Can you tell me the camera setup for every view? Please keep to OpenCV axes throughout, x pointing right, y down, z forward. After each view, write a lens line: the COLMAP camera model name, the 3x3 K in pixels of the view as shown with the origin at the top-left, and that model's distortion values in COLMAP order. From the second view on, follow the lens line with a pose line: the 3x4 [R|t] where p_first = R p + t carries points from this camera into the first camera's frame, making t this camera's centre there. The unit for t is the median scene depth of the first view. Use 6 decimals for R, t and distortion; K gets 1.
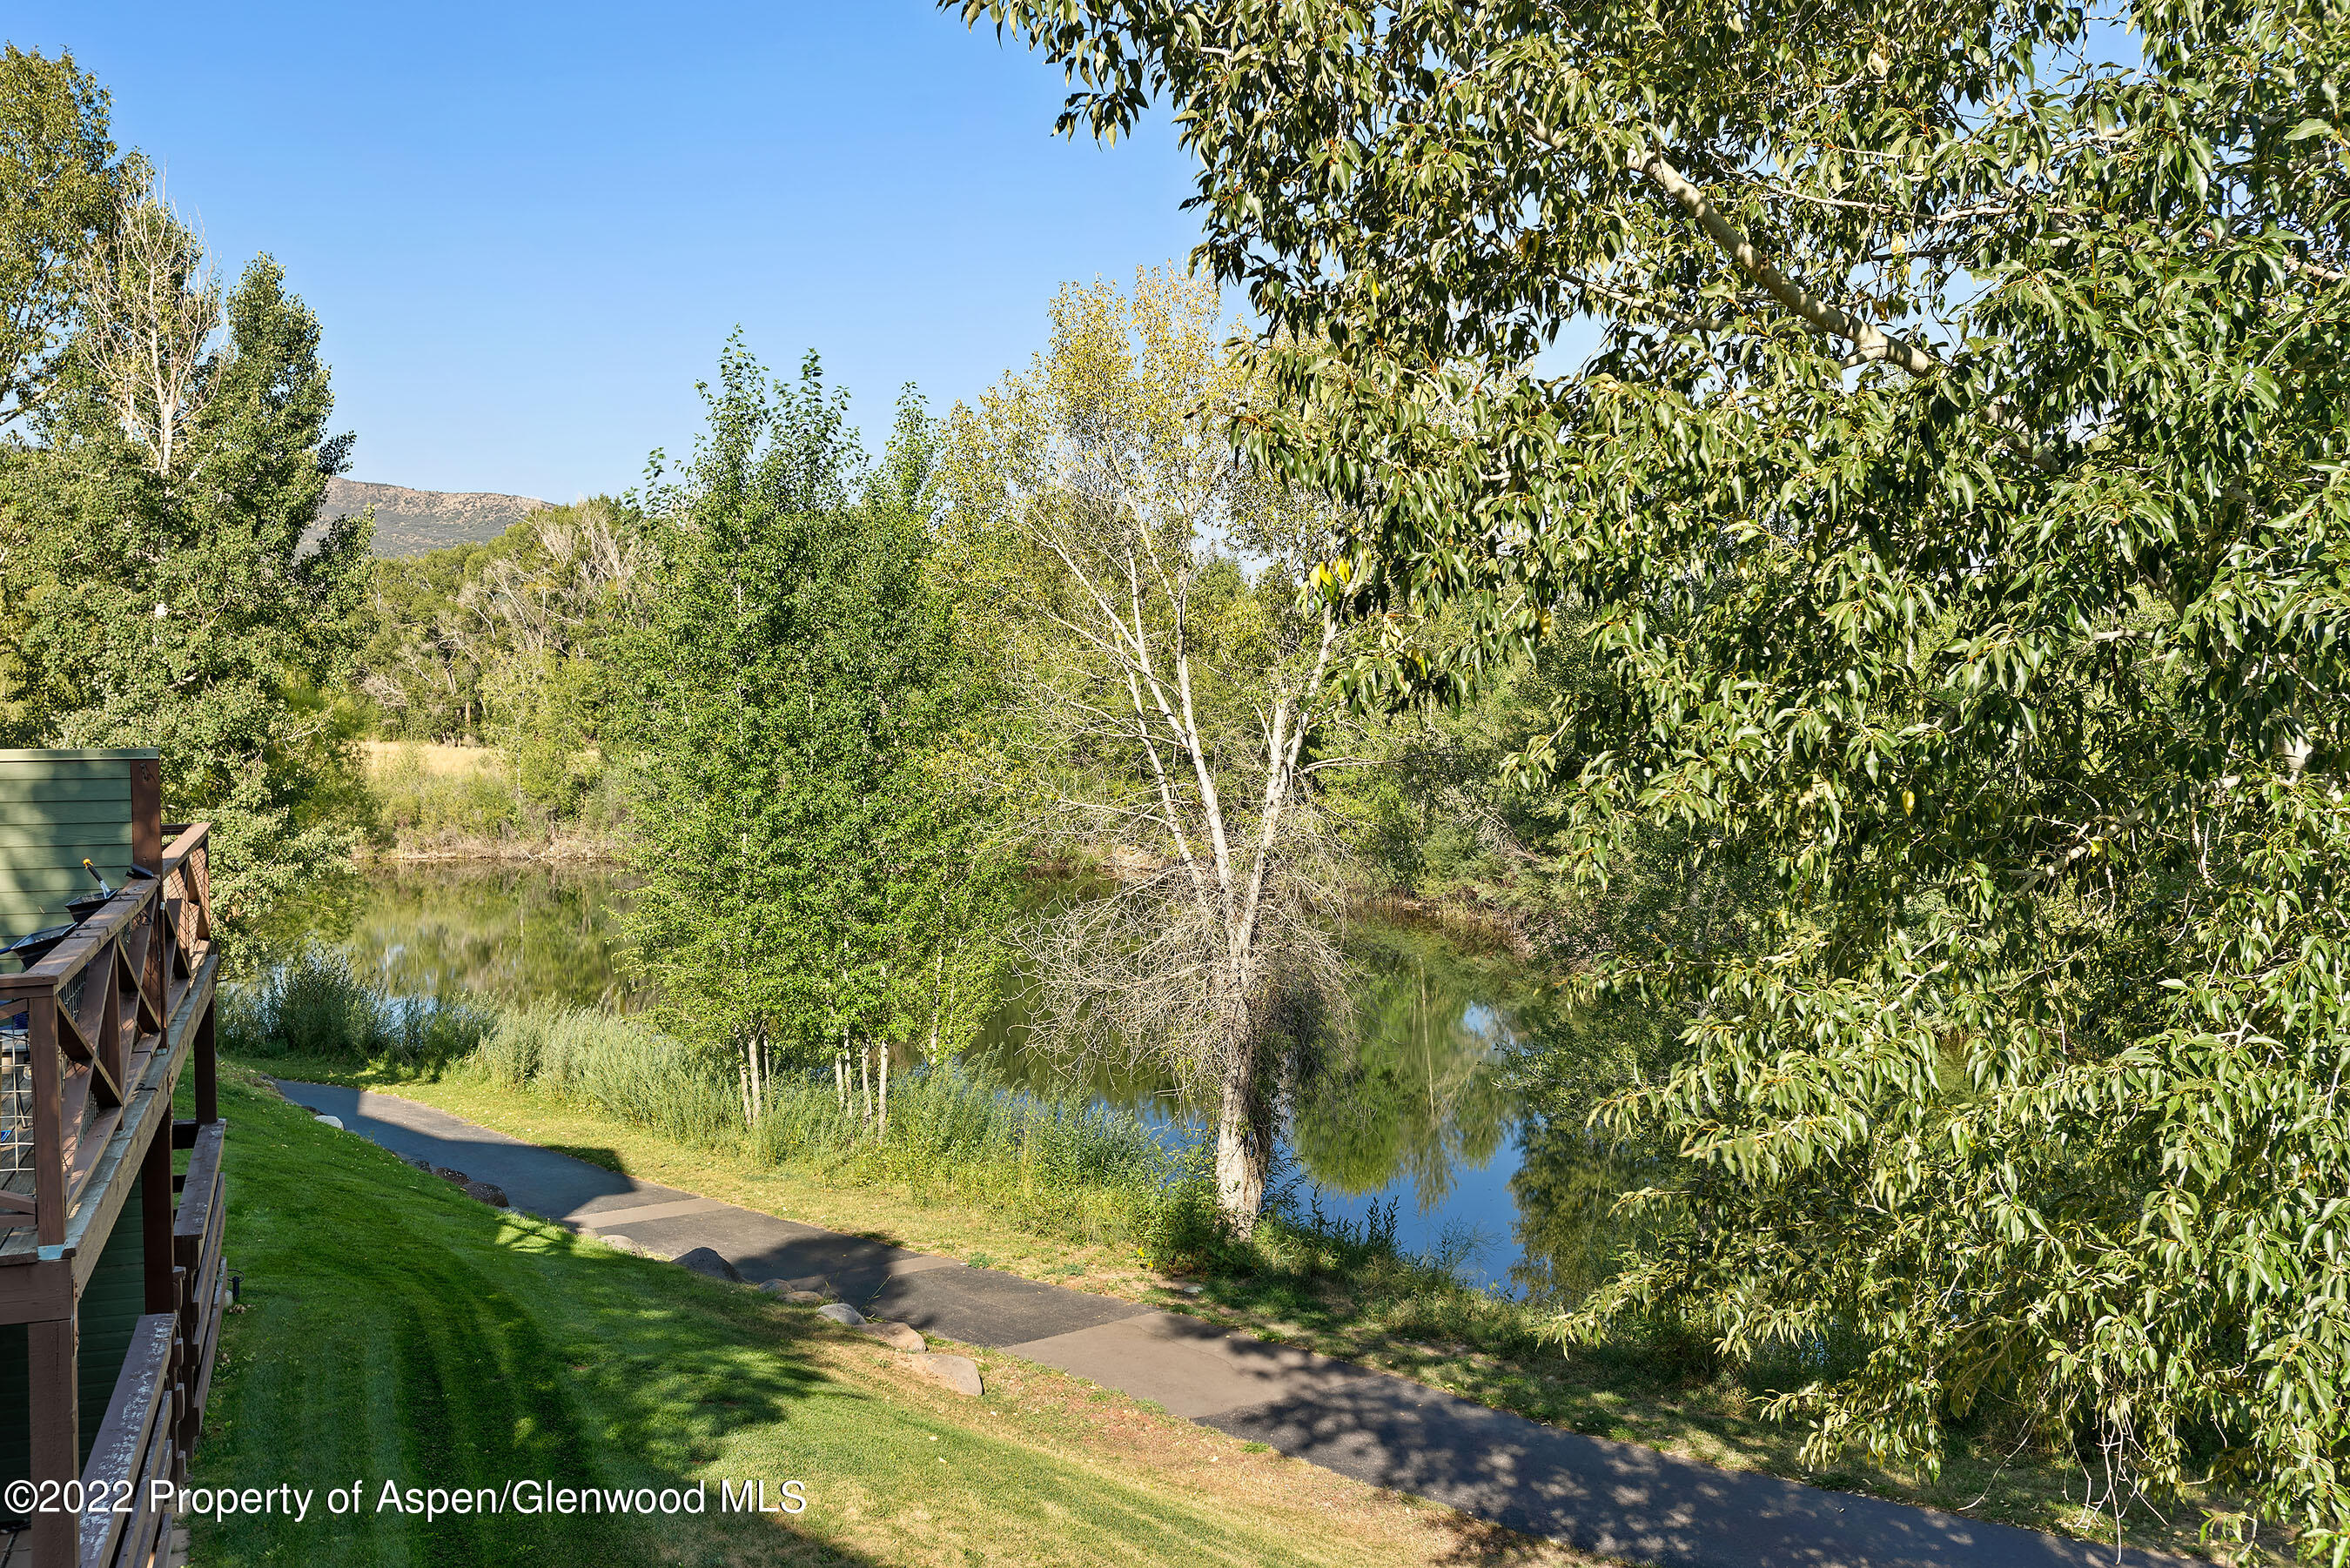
lens RADIAL K [[2269.4, 0, 1167.8], [0, 2269.4, 781.3], [0, 0, 1]] dist [0.033837, 0.000000]
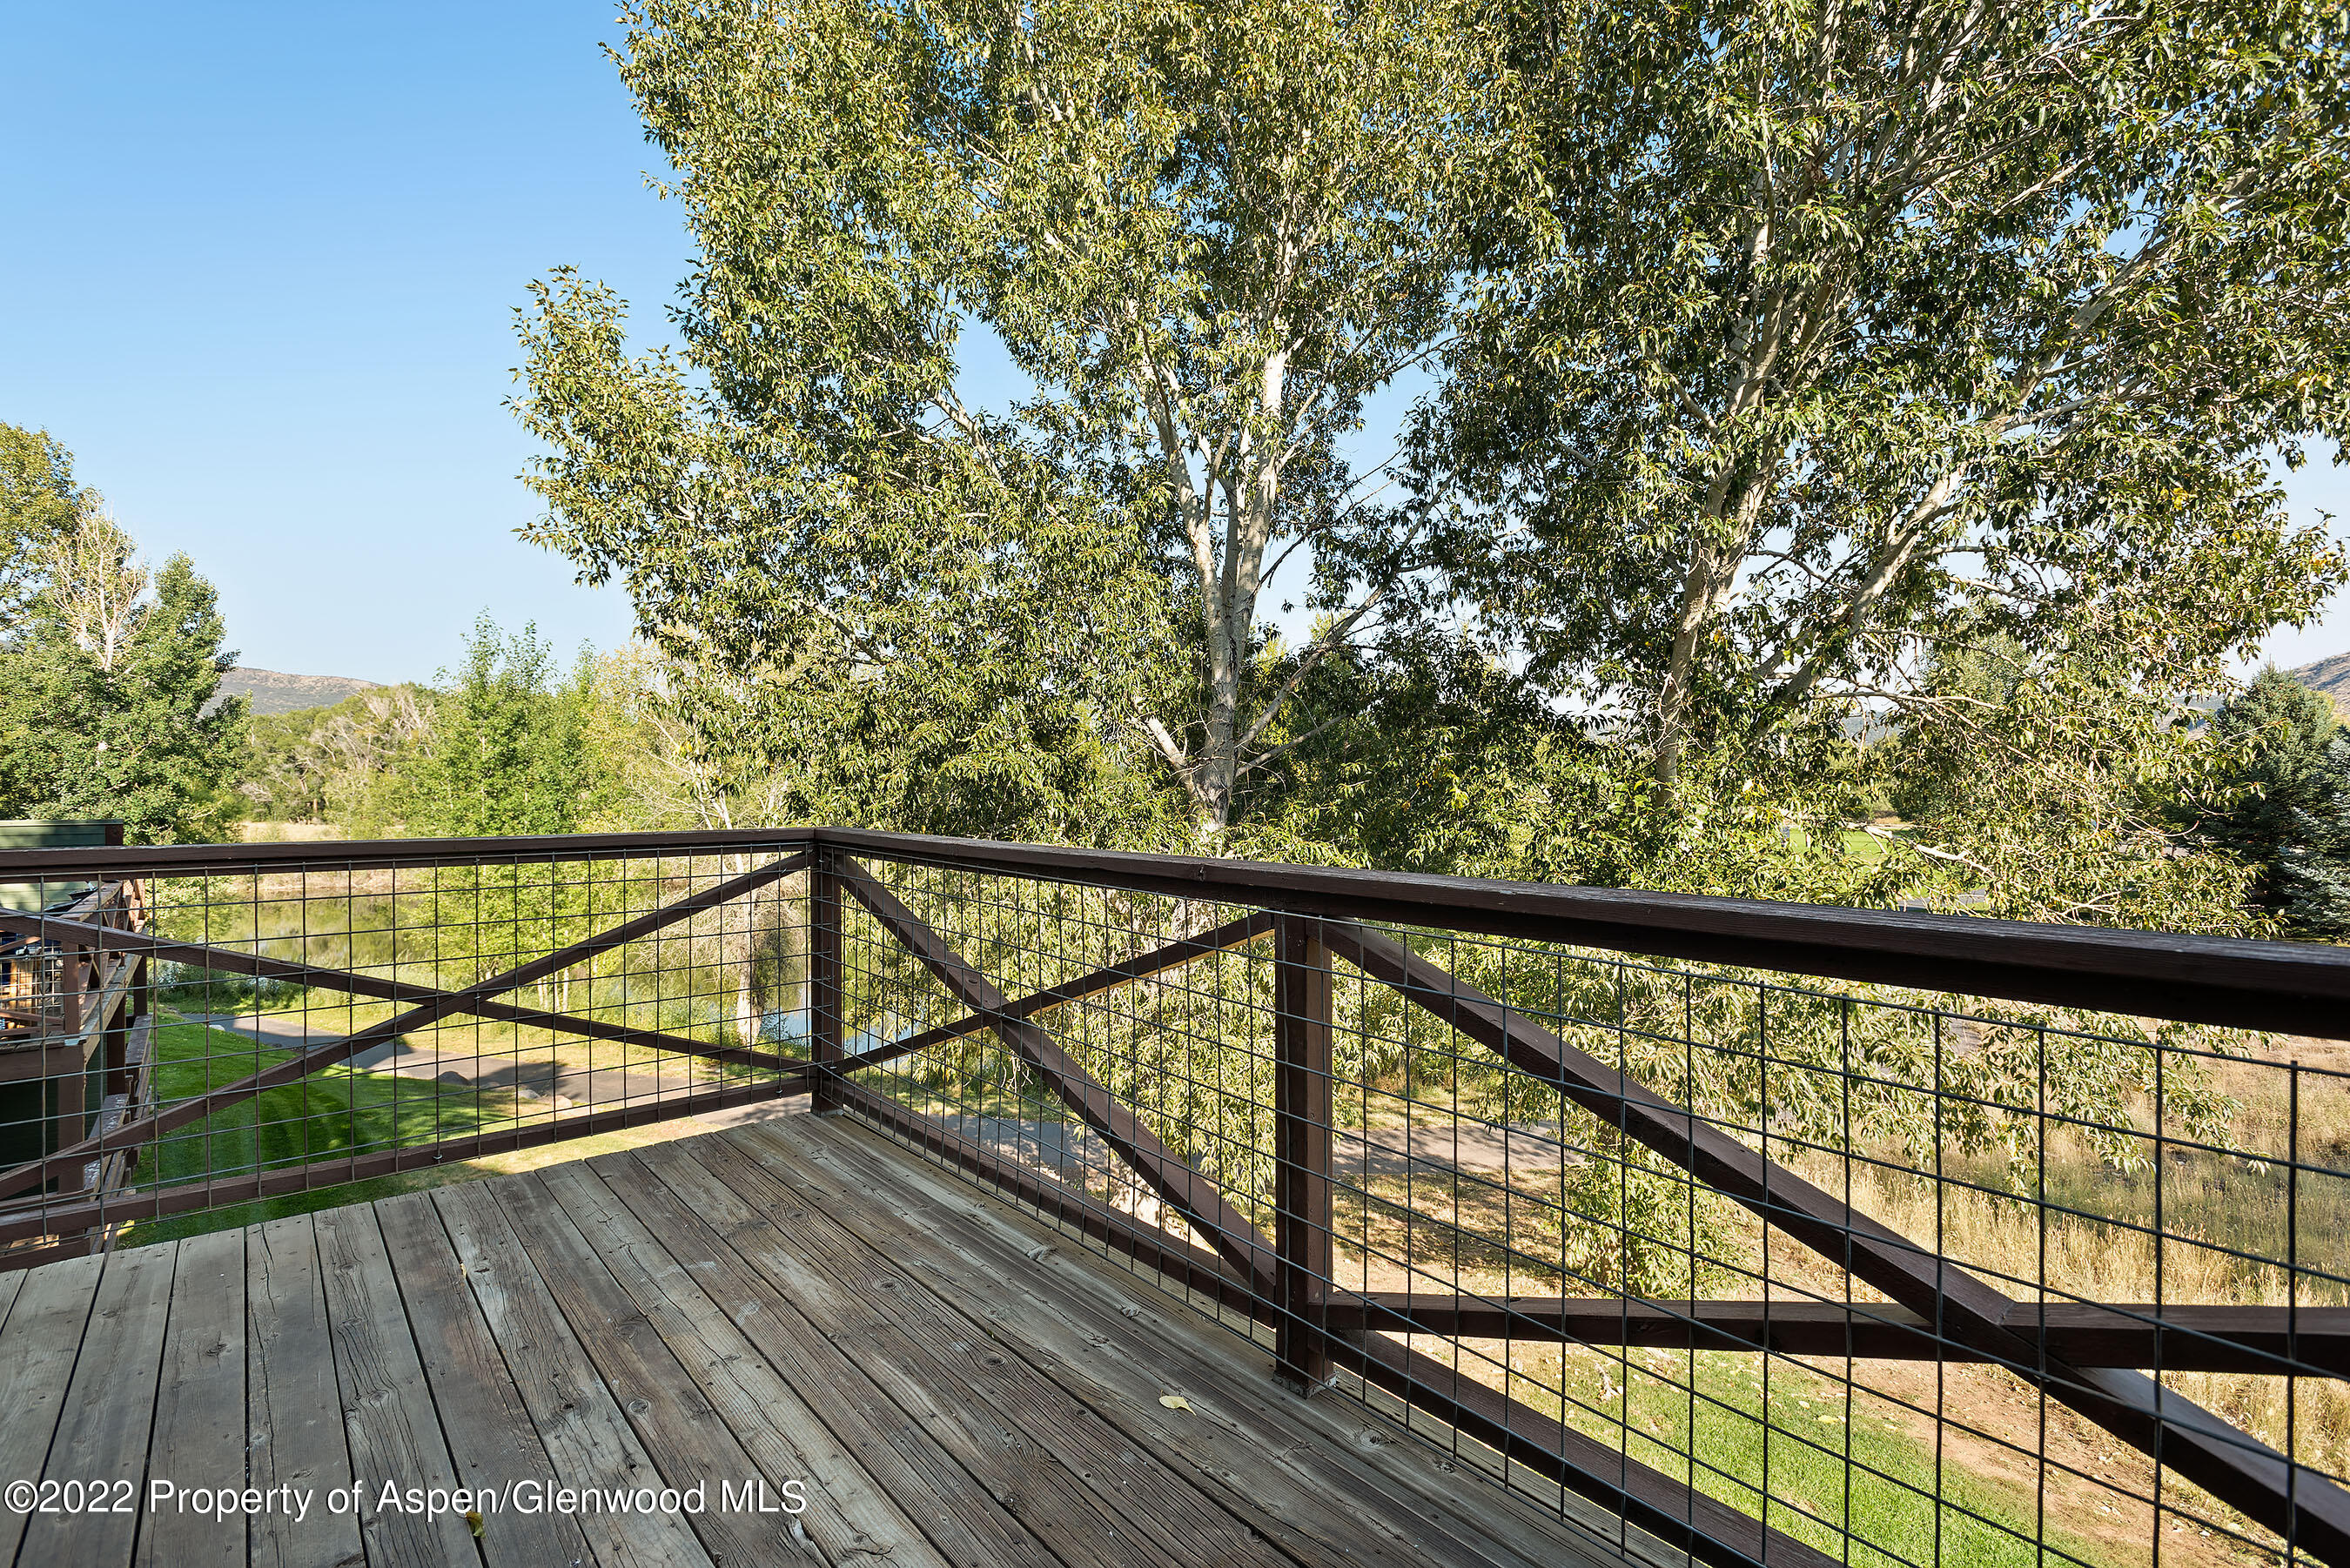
lens RADIAL K [[1111.7, 0, 1208.8], [0, 1111.7, 787.8], [0, 0, 1]] dist [-0.008833, 0.004418]
pose [[0.928616, 0.001802, 0.371037, 0.036653], [0.014449, 0.999054, -0.041015, 0.004938], [-0.370760, 0.043449, 0.927712, -0.110421]]
